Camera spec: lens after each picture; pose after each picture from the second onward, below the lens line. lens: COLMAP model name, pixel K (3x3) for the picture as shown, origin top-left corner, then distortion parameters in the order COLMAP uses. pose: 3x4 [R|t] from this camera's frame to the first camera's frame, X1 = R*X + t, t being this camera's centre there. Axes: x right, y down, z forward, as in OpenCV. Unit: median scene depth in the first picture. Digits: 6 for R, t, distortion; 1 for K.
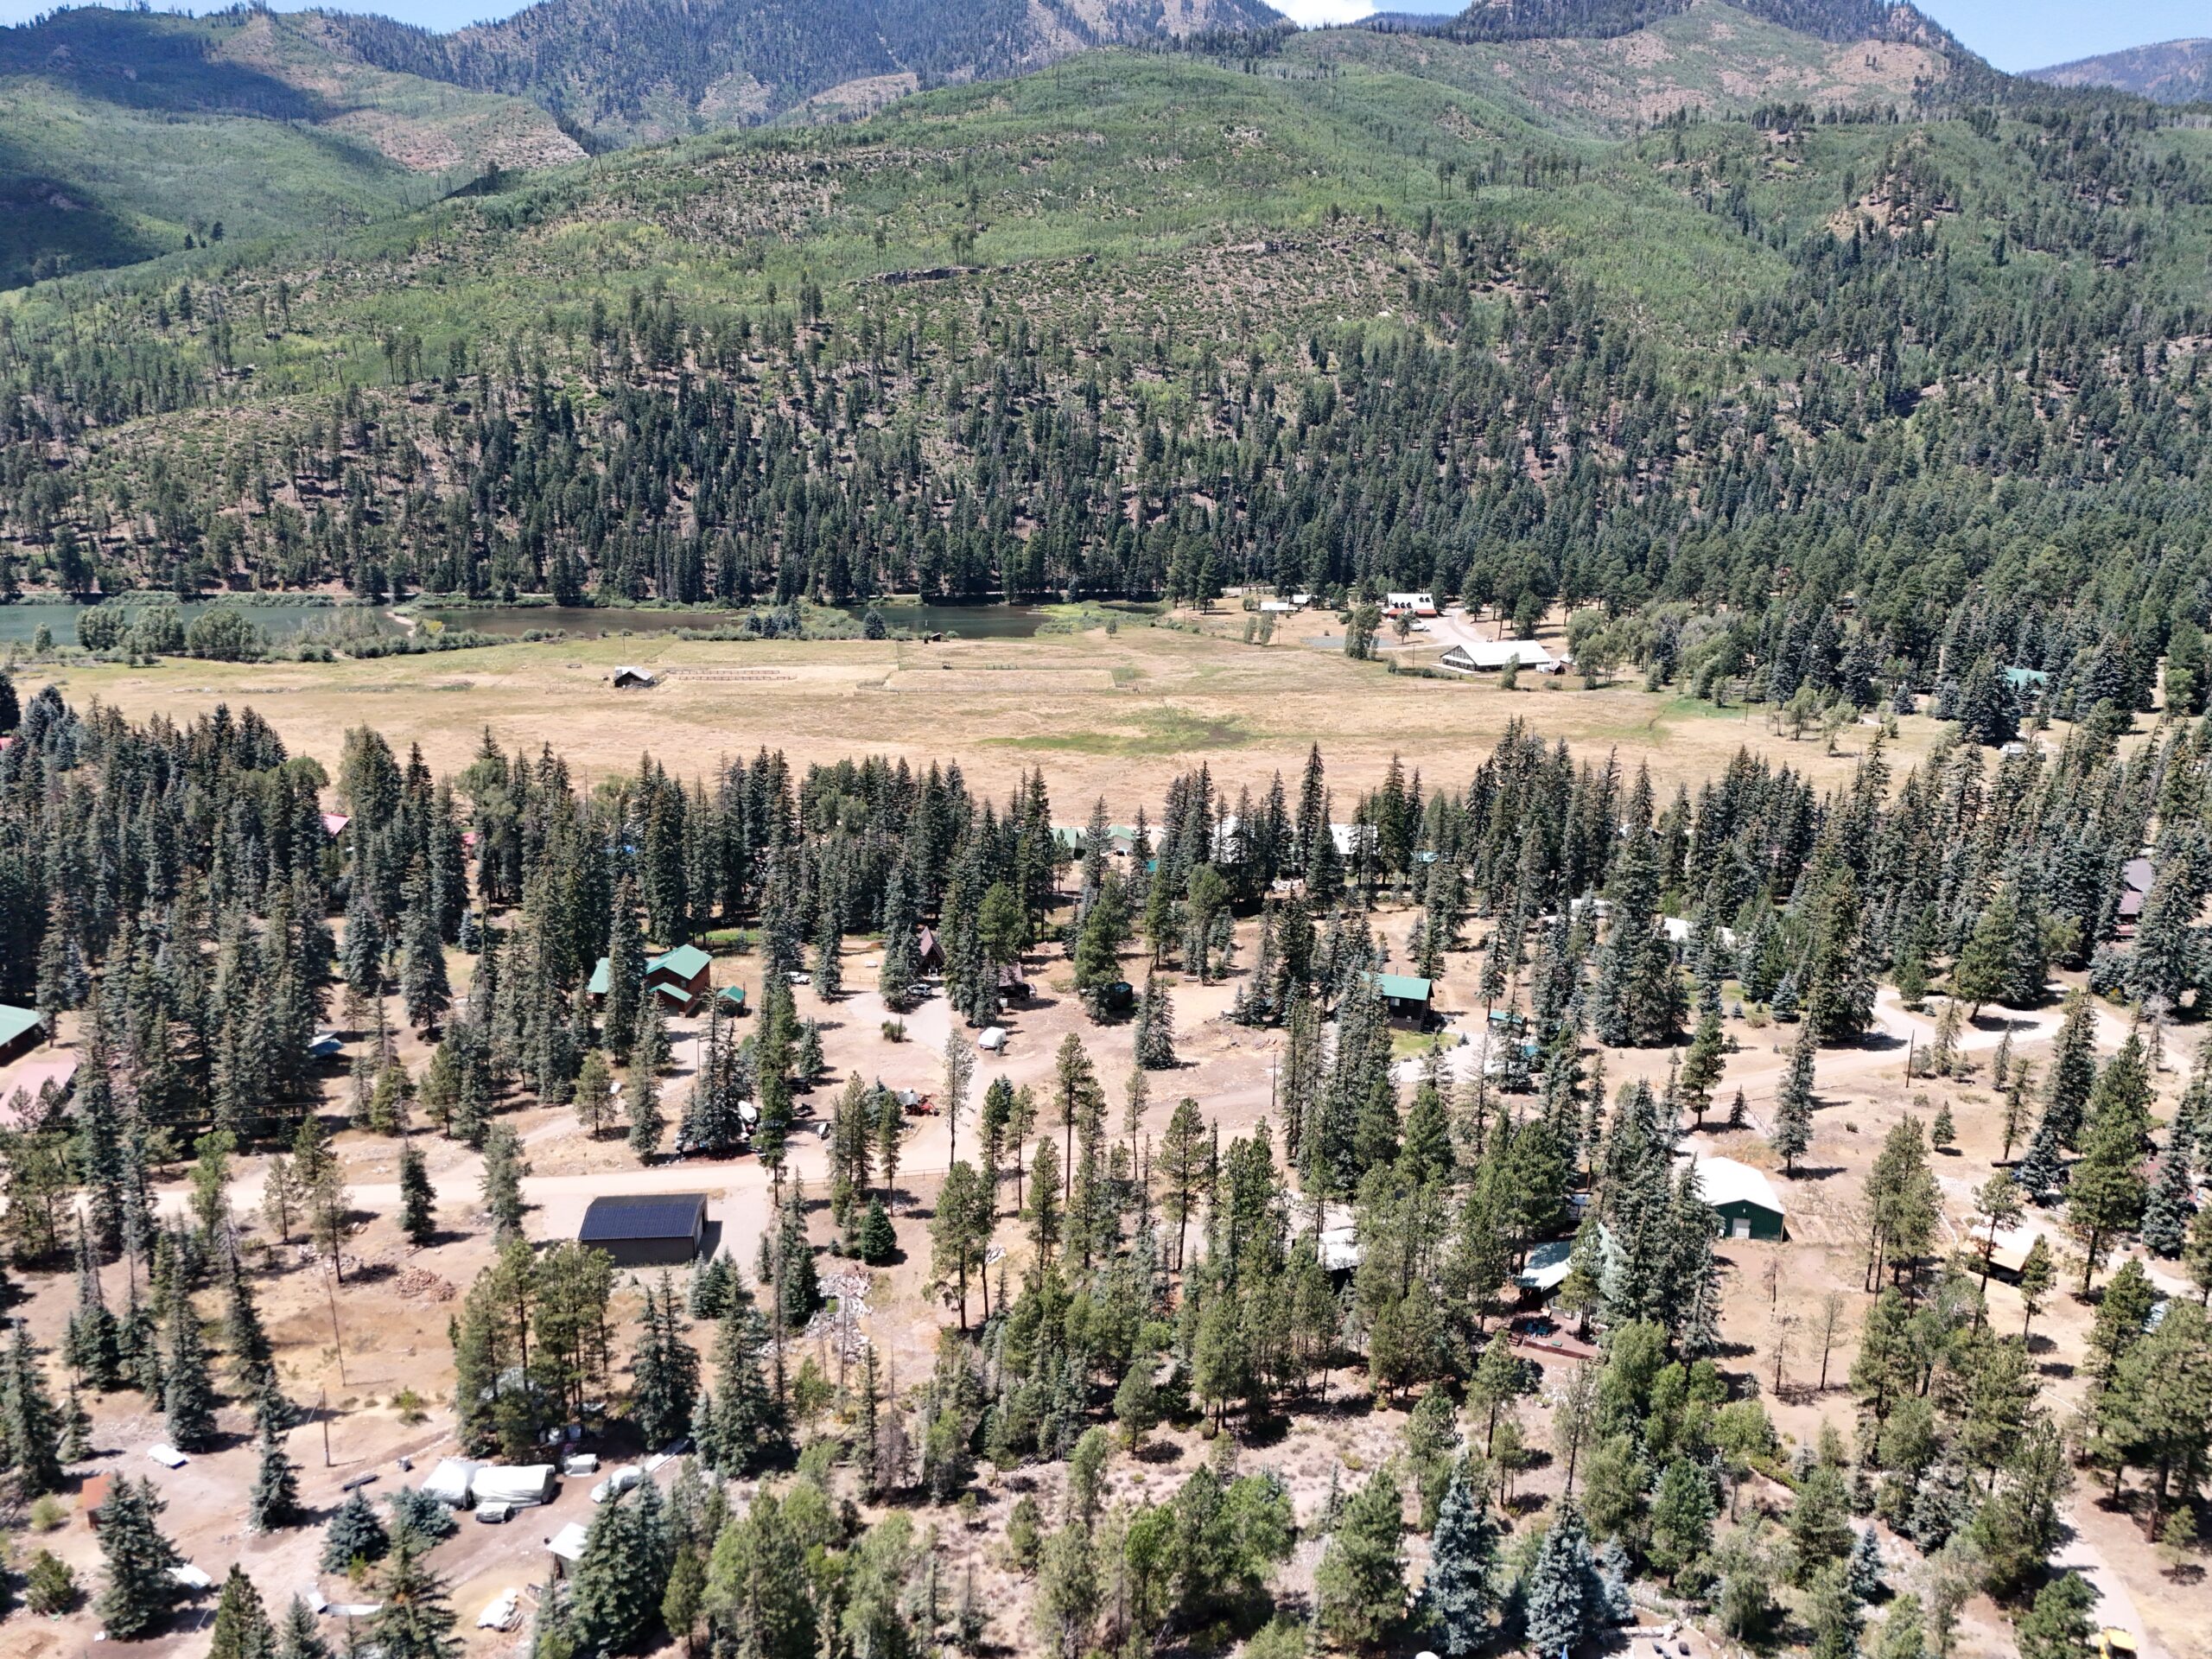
lens RADIAL K [[1628.7, 0, 1113.8], [0, 1628.7, 828.6], [0, 0, 1]] dist [0.077901, -0.073286]
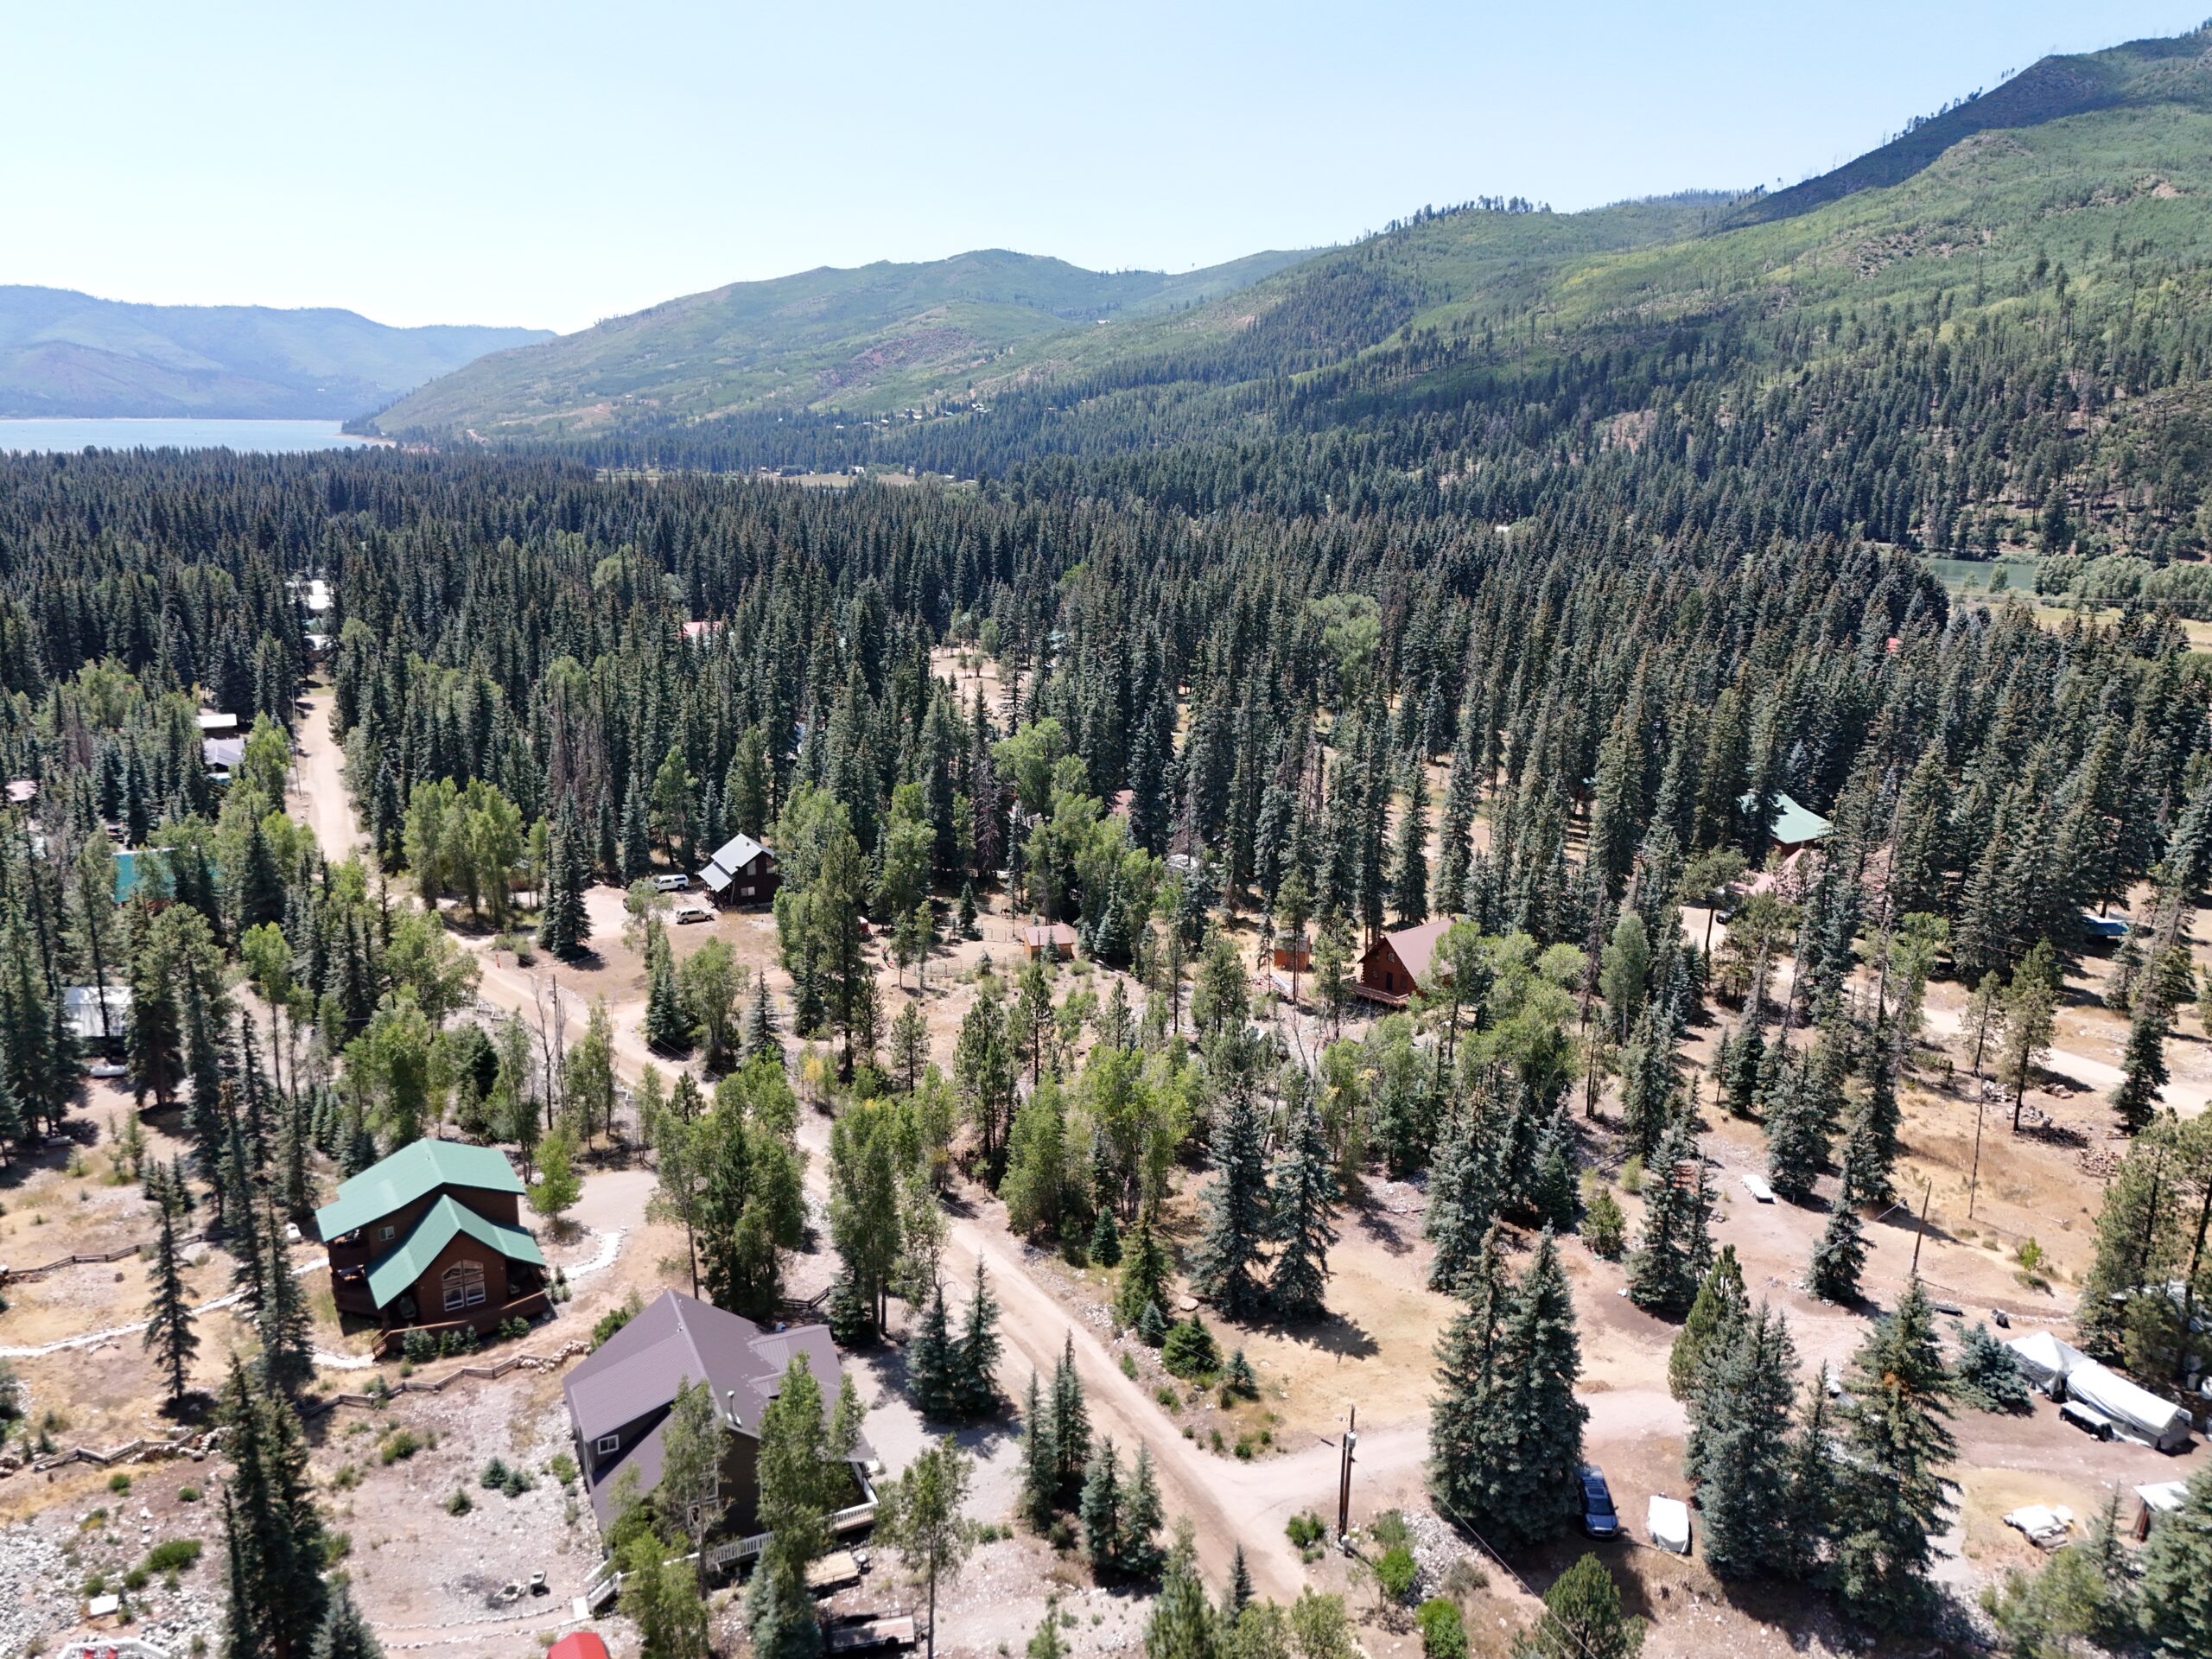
lens RADIAL K [[1628.7, 0, 1113.8], [0, 1628.7, 828.6], [0, 0, 1]] dist [0.077901, -0.073286]
pose [[0.470055, 0.206282, -0.858193, 0.000222], [-0.221765, 0.968718, 0.111382, 0.074896], [0.854324, 0.137961, 0.501097, 0.099195]]
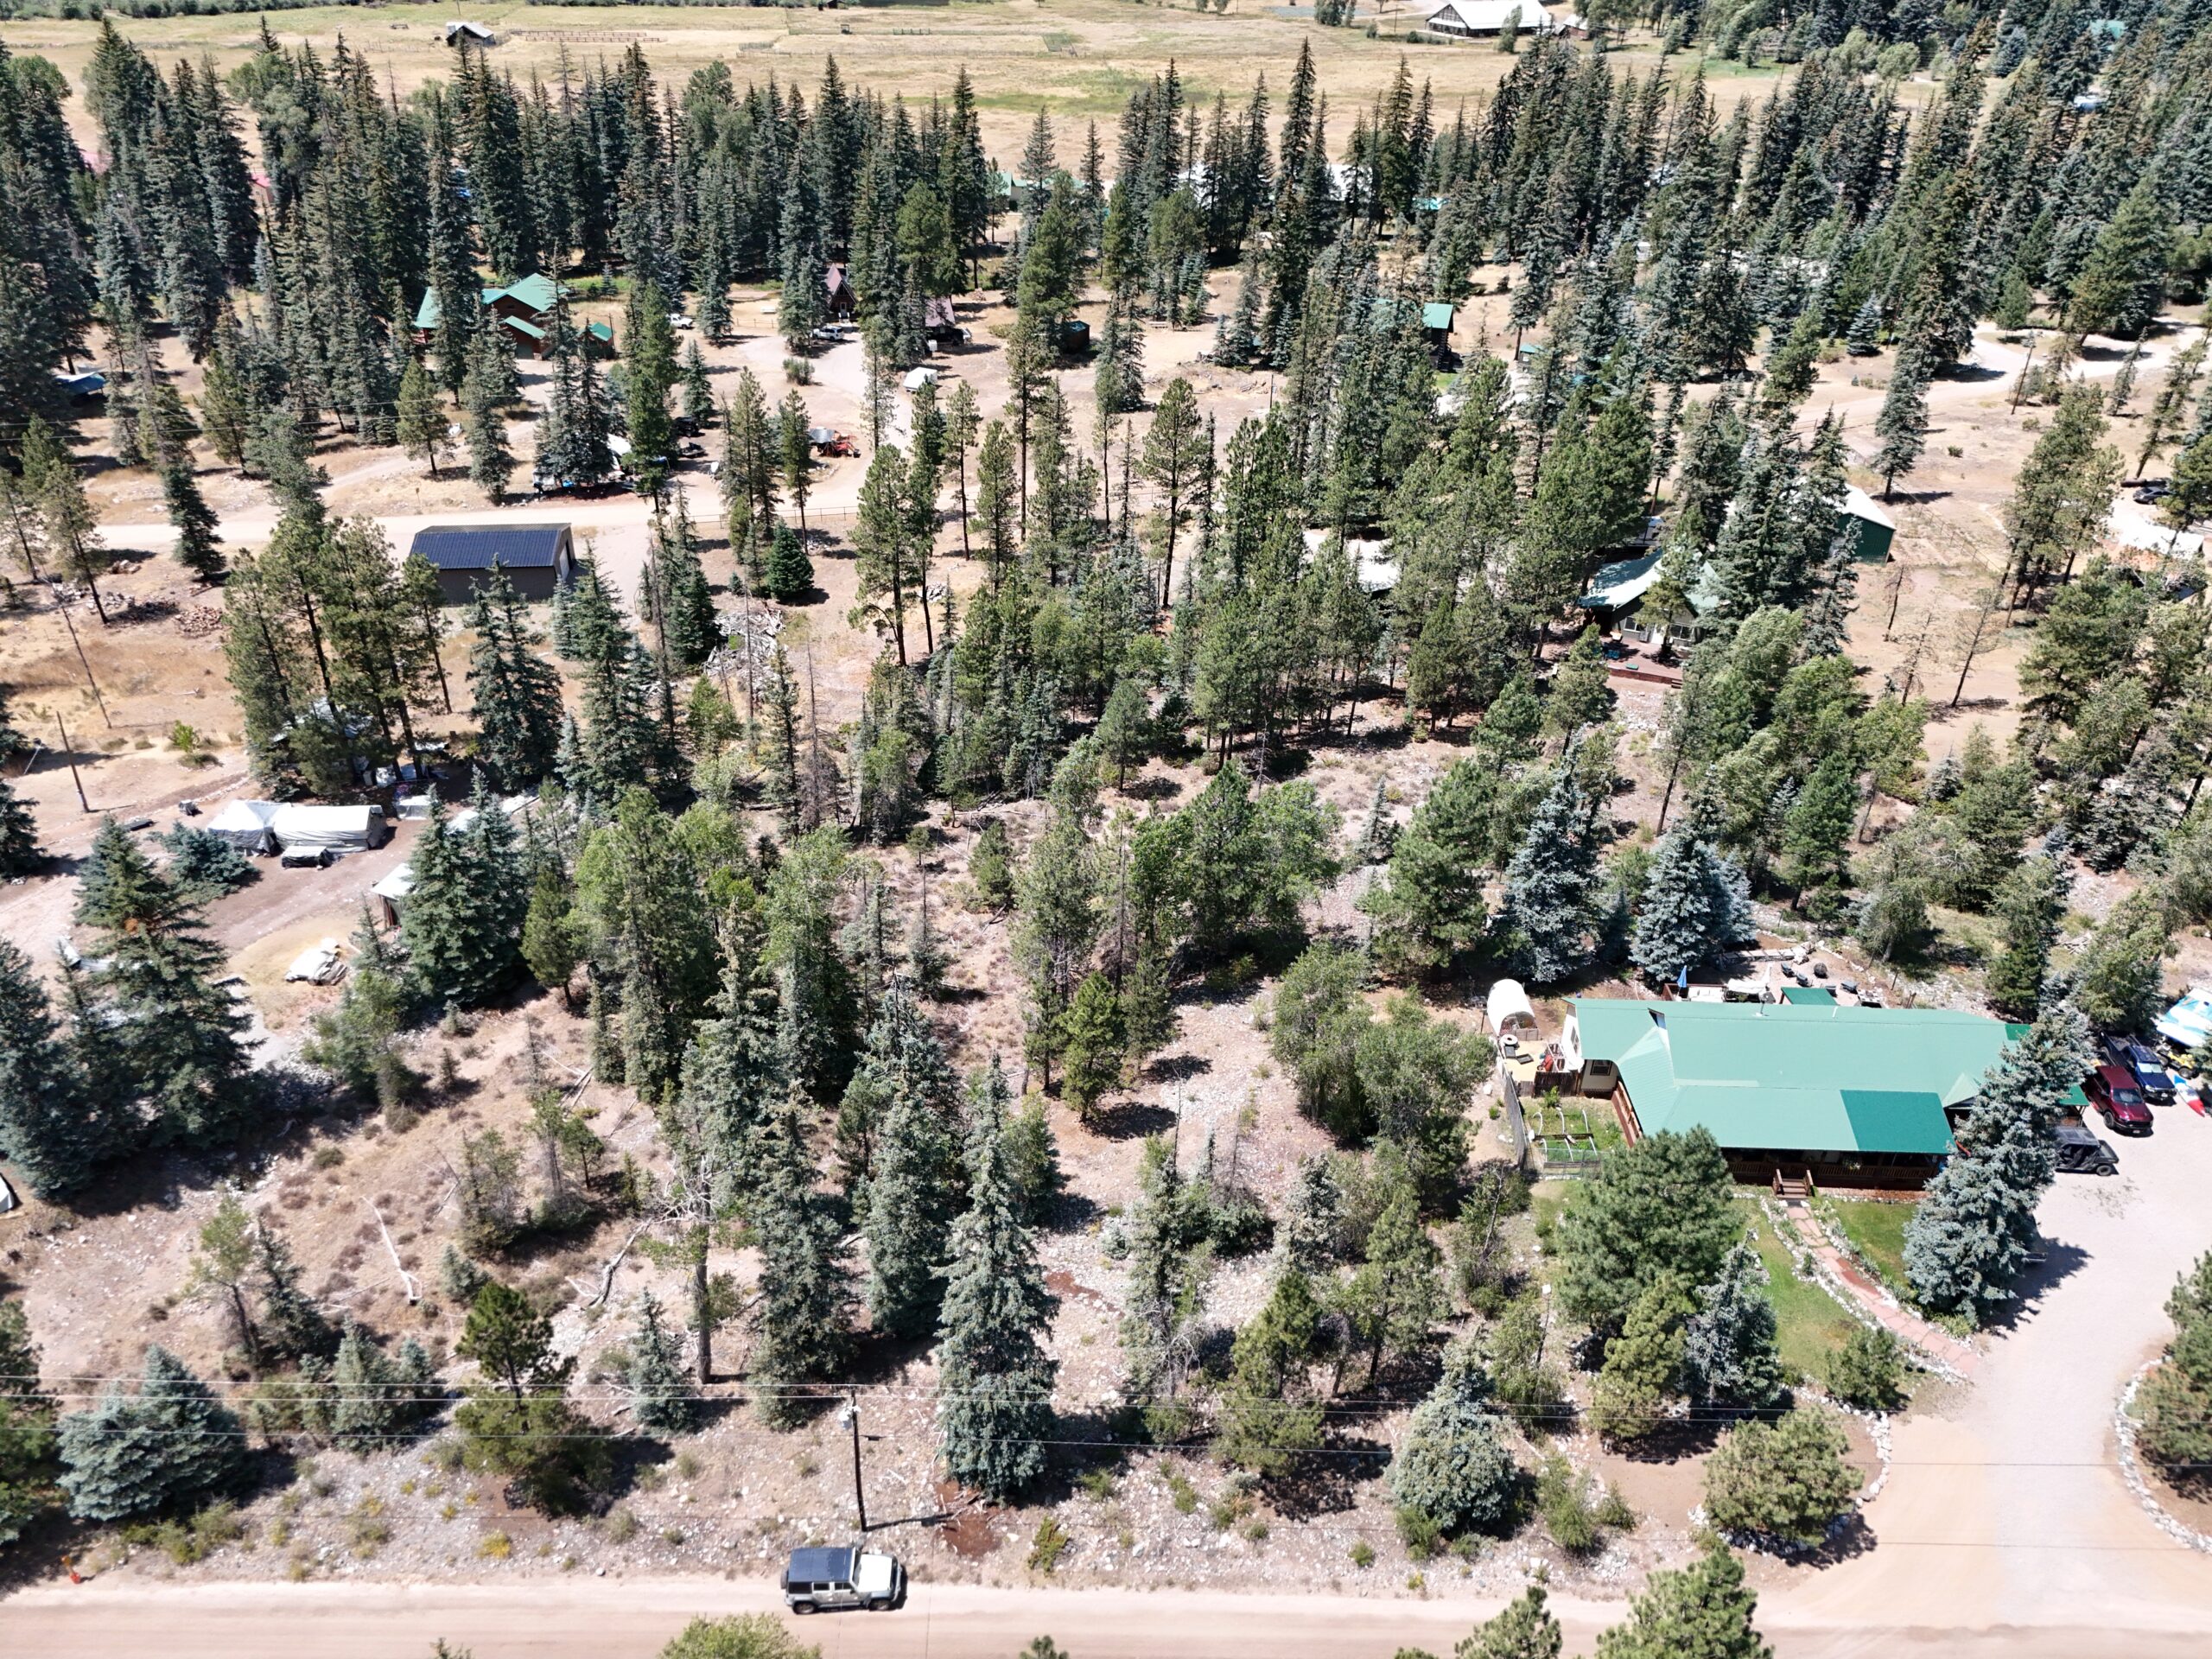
lens RADIAL K [[1628.7, 0, 1113.8], [0, 1628.7, 828.6], [0, 0, 1]] dist [0.077901, -0.073286]
pose [[0.999027, -0.017587, 0.040444, -0.011325], [0.004671, 0.954088, 0.299490, 0.073312], [-0.043854, -0.299010, 0.953242, 0.107399]]
